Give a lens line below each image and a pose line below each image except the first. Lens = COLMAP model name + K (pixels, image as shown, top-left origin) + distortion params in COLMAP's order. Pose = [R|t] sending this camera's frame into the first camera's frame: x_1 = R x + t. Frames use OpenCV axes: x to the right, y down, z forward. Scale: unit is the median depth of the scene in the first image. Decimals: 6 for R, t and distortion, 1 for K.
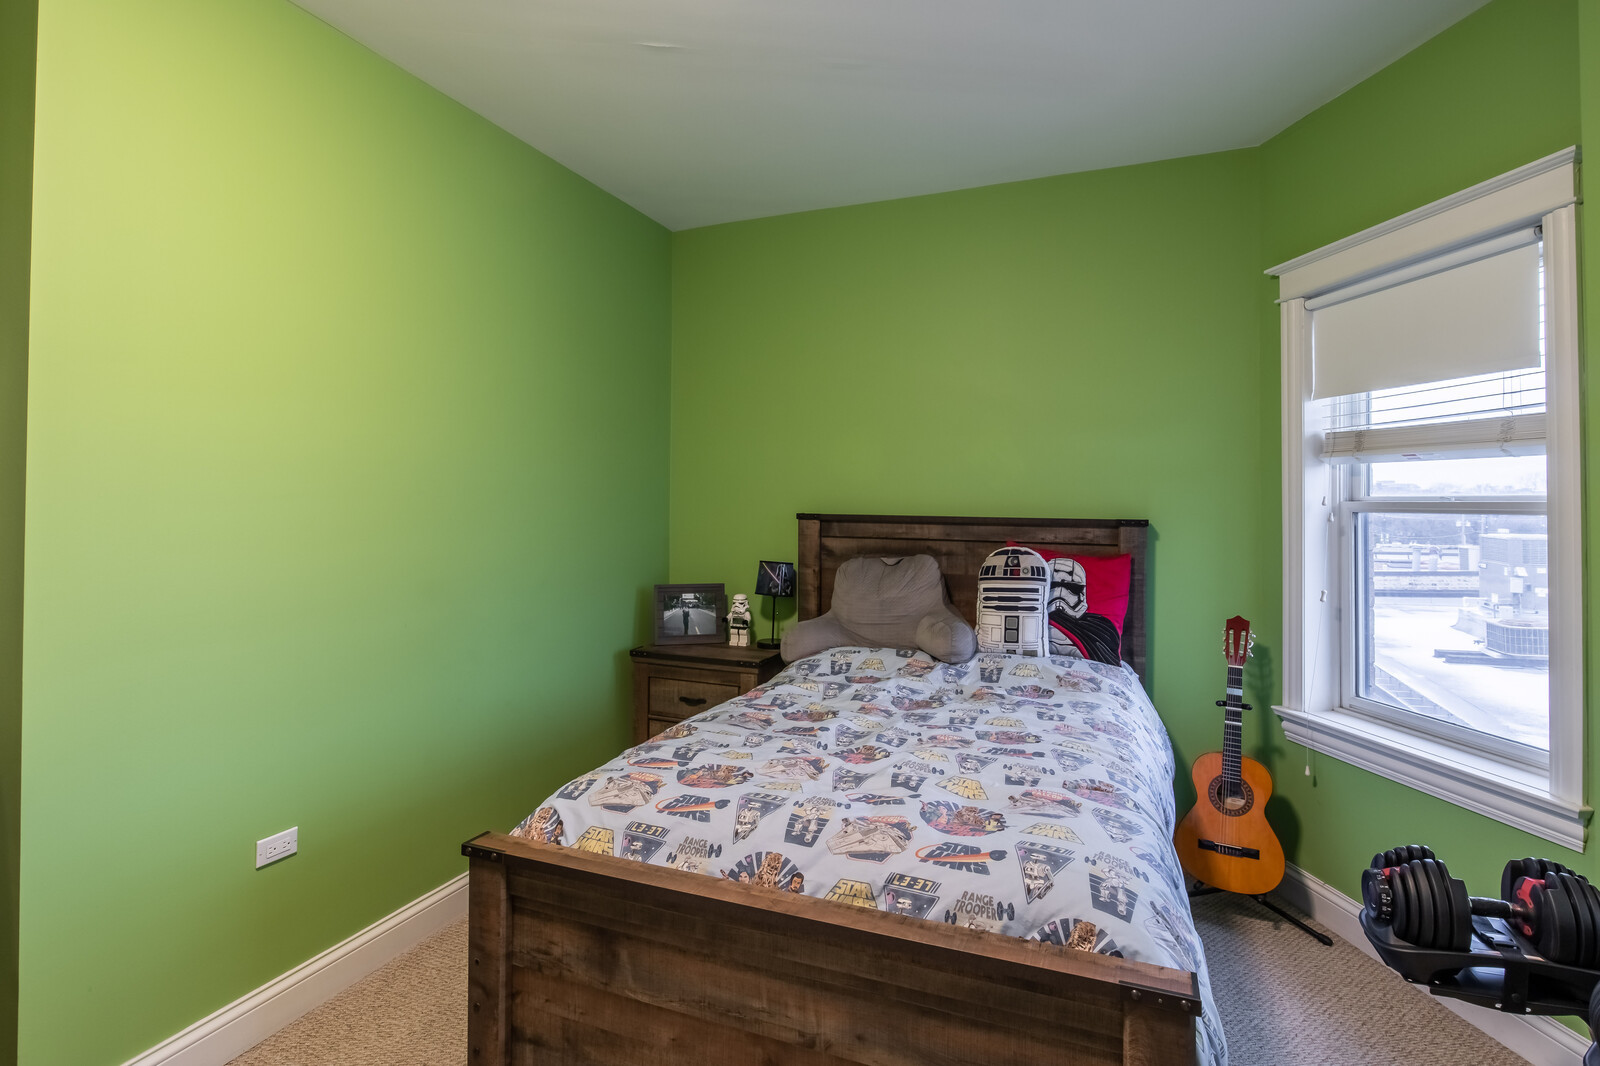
lens RADIAL K [[795.3, 0, 855.0], [0, 795.3, 482.0], [0, 0, 1]] dist [-0.010684, 0.002314]
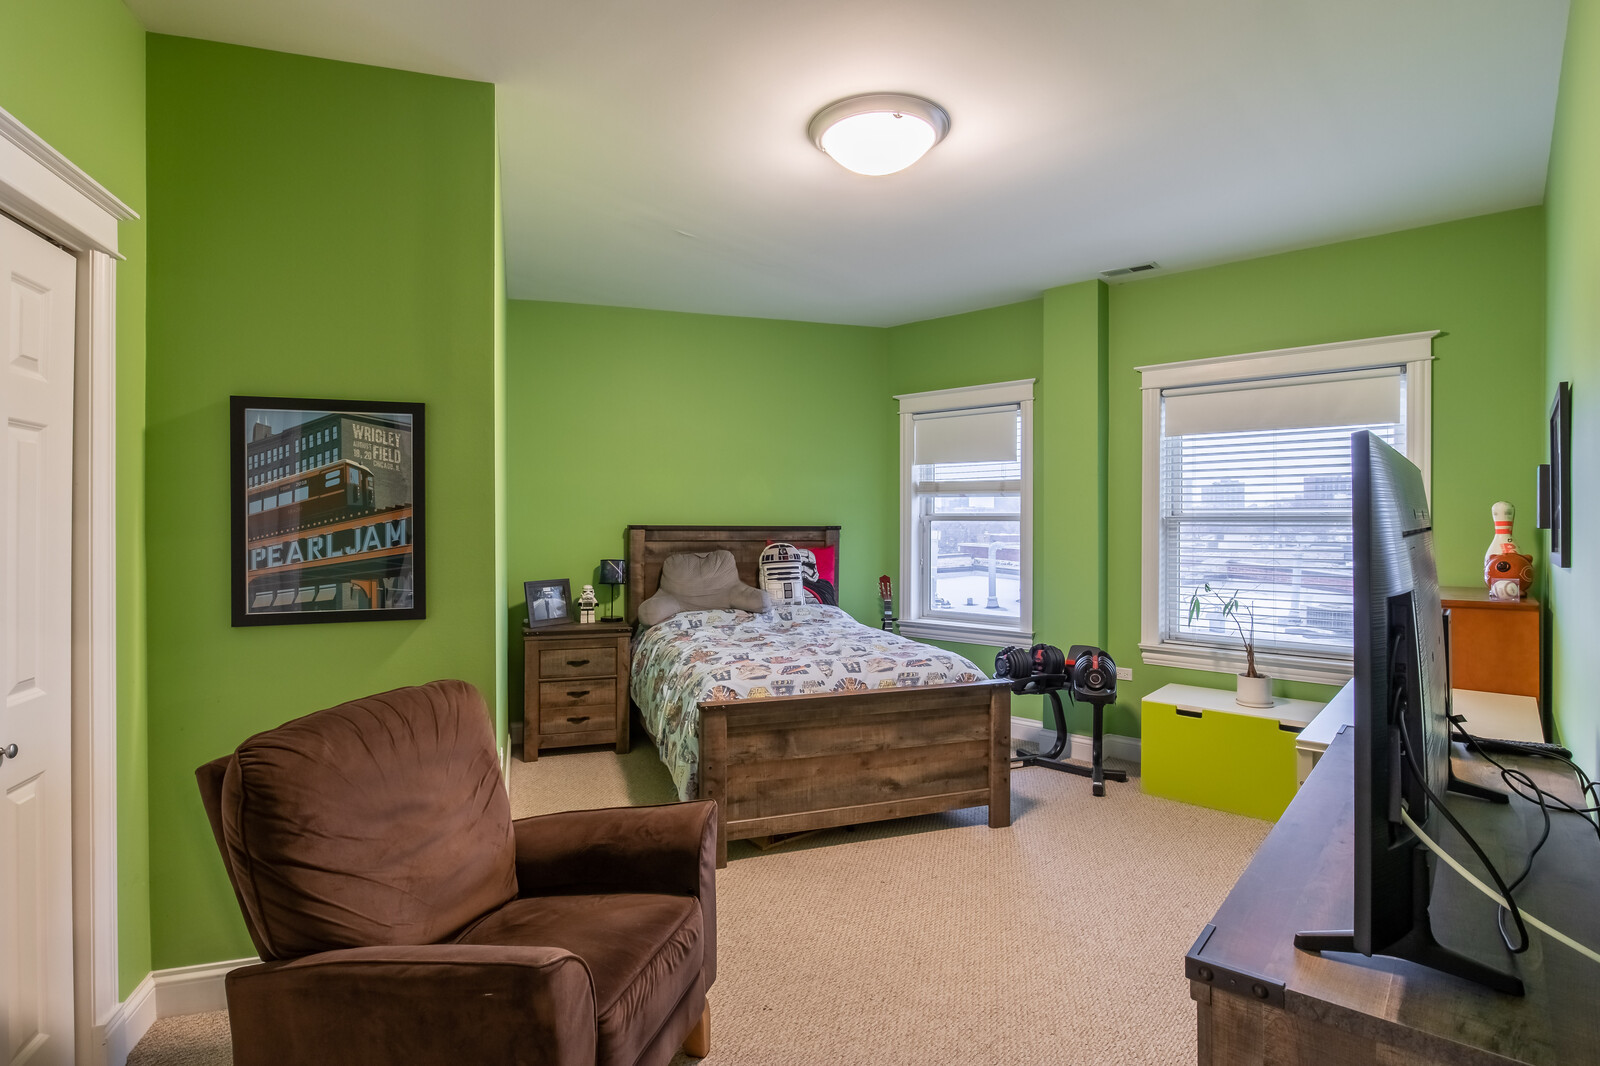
lens RADIAL K [[795.3, 0, 794.1], [0, 795.3, 520.8], [0, 0, 1]] dist [-0.010684, 0.002314]
pose [[0.752718, -0.006113, 0.658315, -0.908111], [-0.013496, 0.999603, 0.024714, -0.008005], [-0.658205, -0.027488, 0.752337, -0.293346]]
